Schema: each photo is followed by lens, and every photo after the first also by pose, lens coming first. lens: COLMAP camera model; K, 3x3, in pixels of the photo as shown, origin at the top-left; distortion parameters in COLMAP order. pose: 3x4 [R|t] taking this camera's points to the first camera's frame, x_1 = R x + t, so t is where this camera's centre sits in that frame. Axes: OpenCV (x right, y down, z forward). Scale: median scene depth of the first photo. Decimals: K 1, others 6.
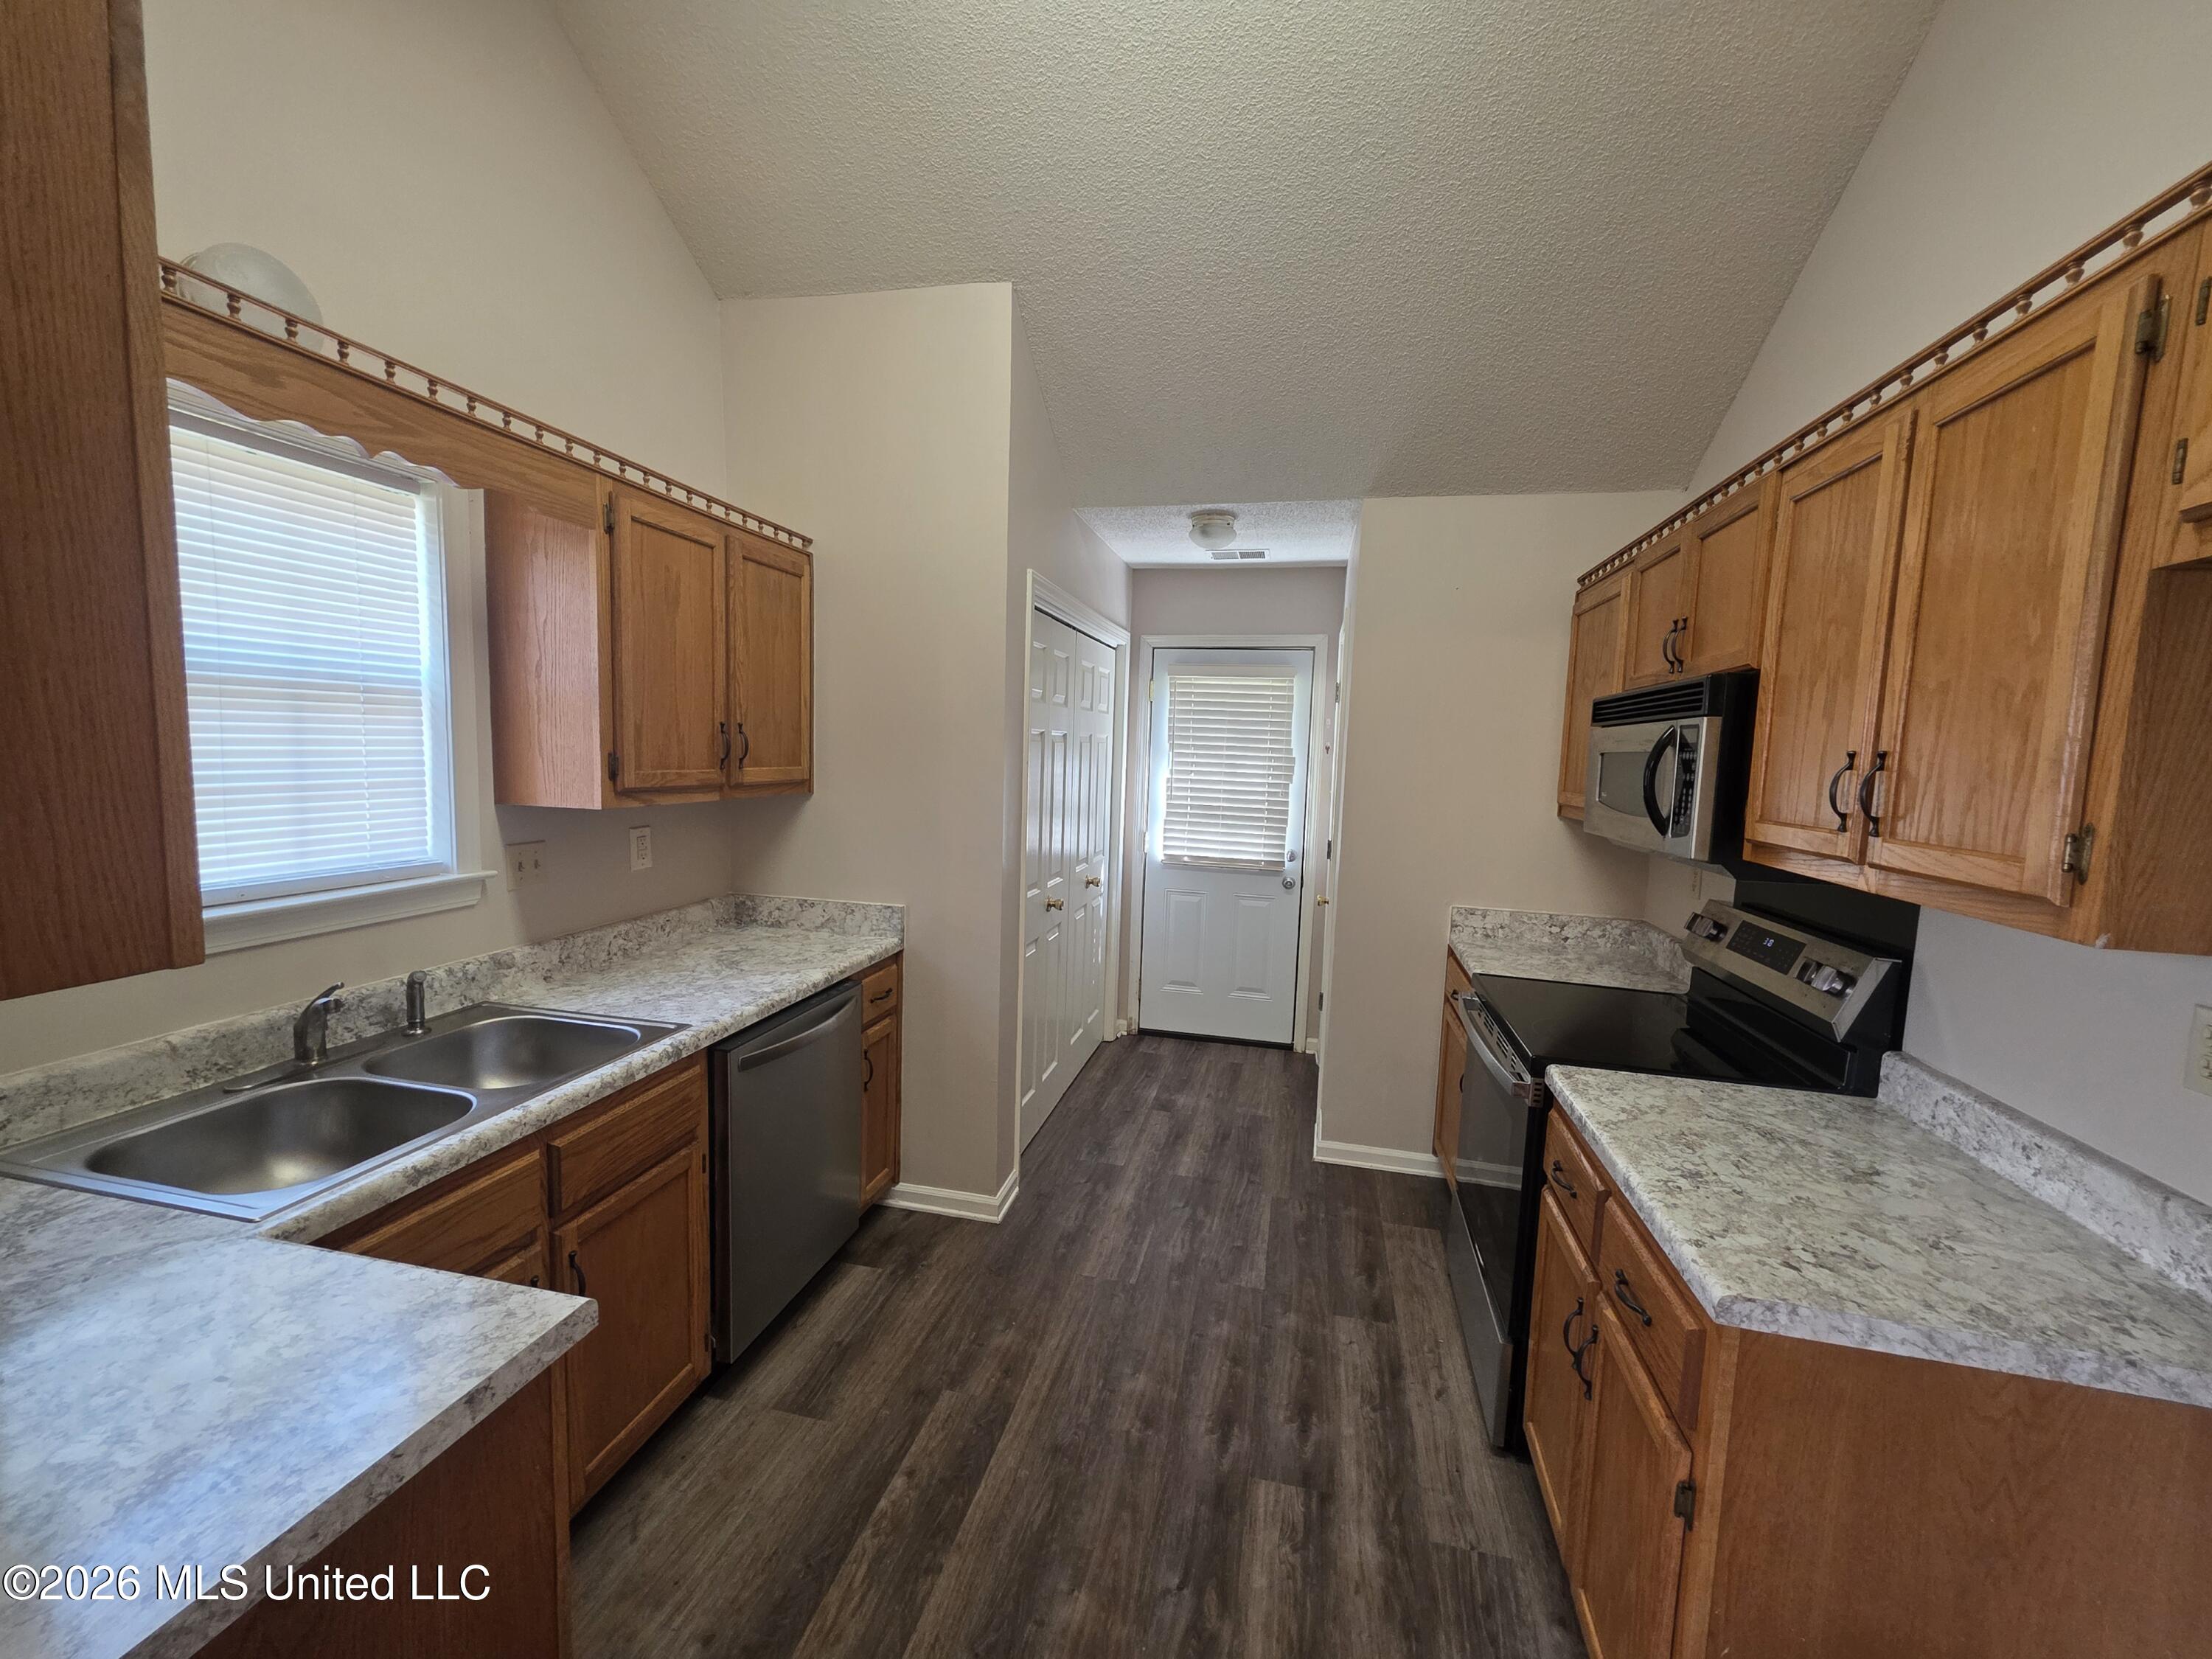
lens RADIAL K [[913.1, 0, 1106.0], [0, 913.1, 829.5], [0, 0, 1]] dist [0.001424, 0.000335]
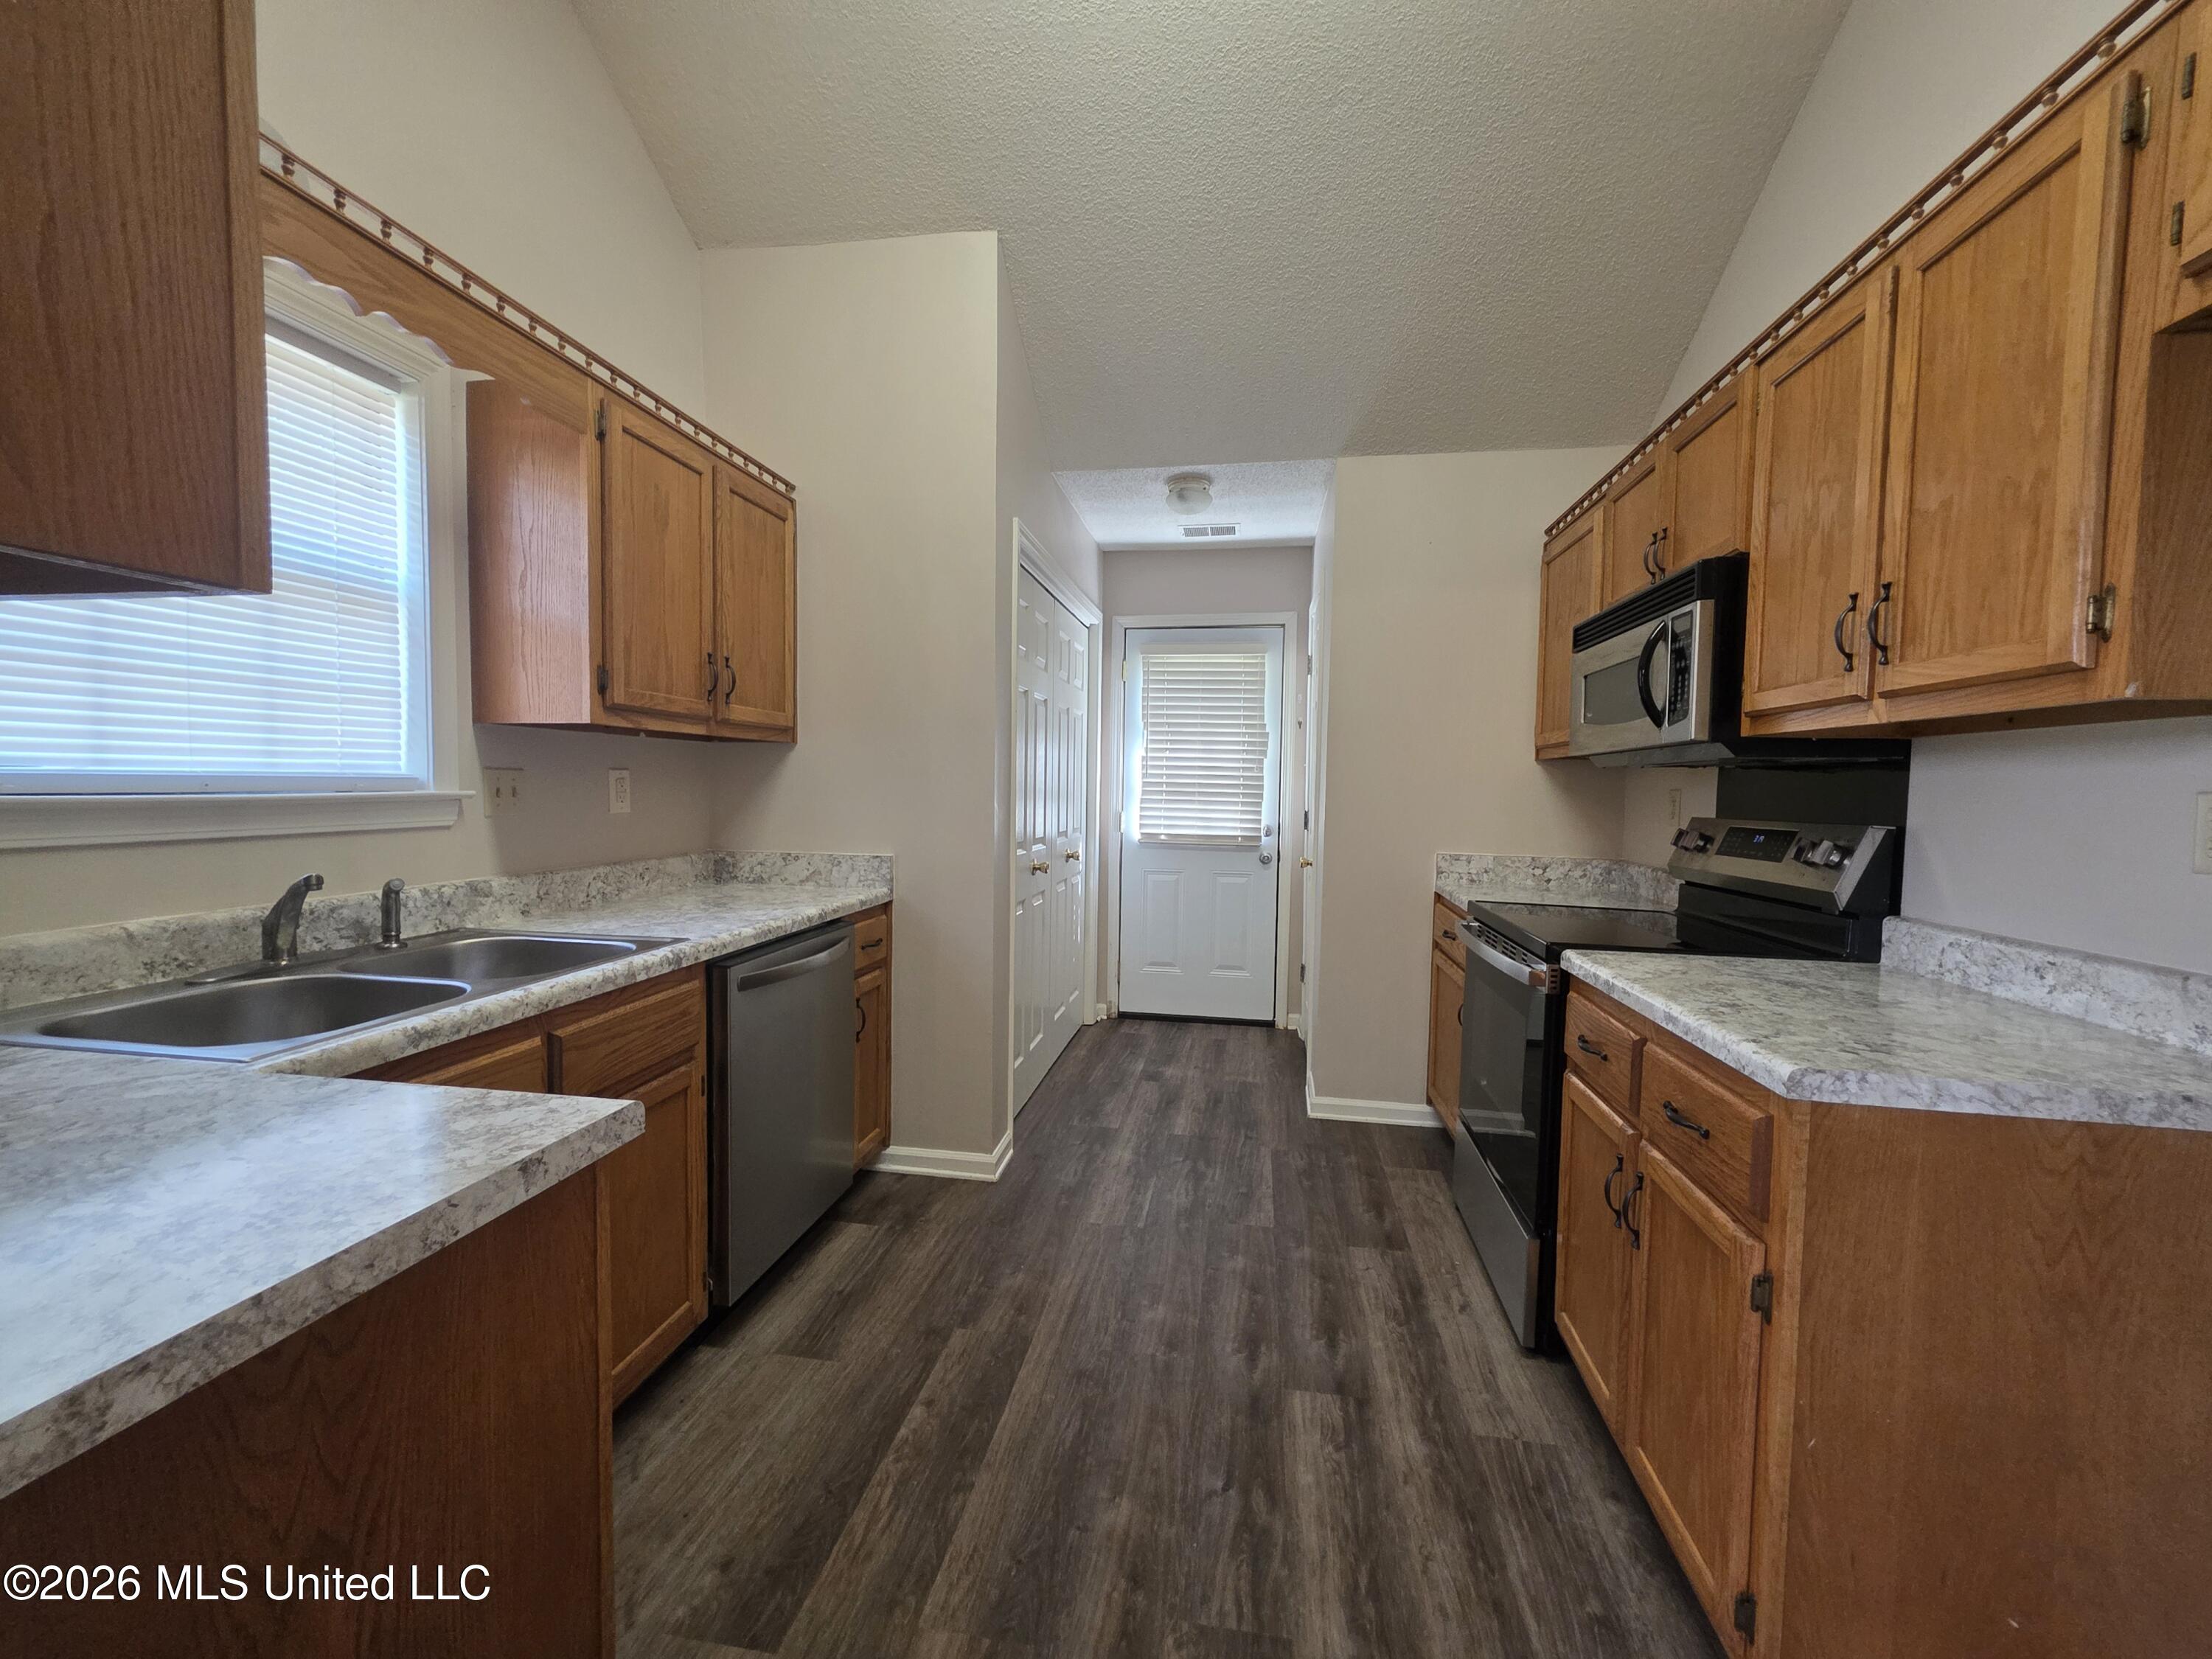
lens RADIAL K [[913.1, 0, 1106.0], [0, 913.1, 829.5], [0, 0, 1]] dist [0.001424, 0.000335]
pose [[0.998078, -0.019147, 0.058933, -0.077208], [0.021975, 0.998619, -0.047723, 0.163673], [-0.057938, 0.048926, 0.997121, 0.018151]]
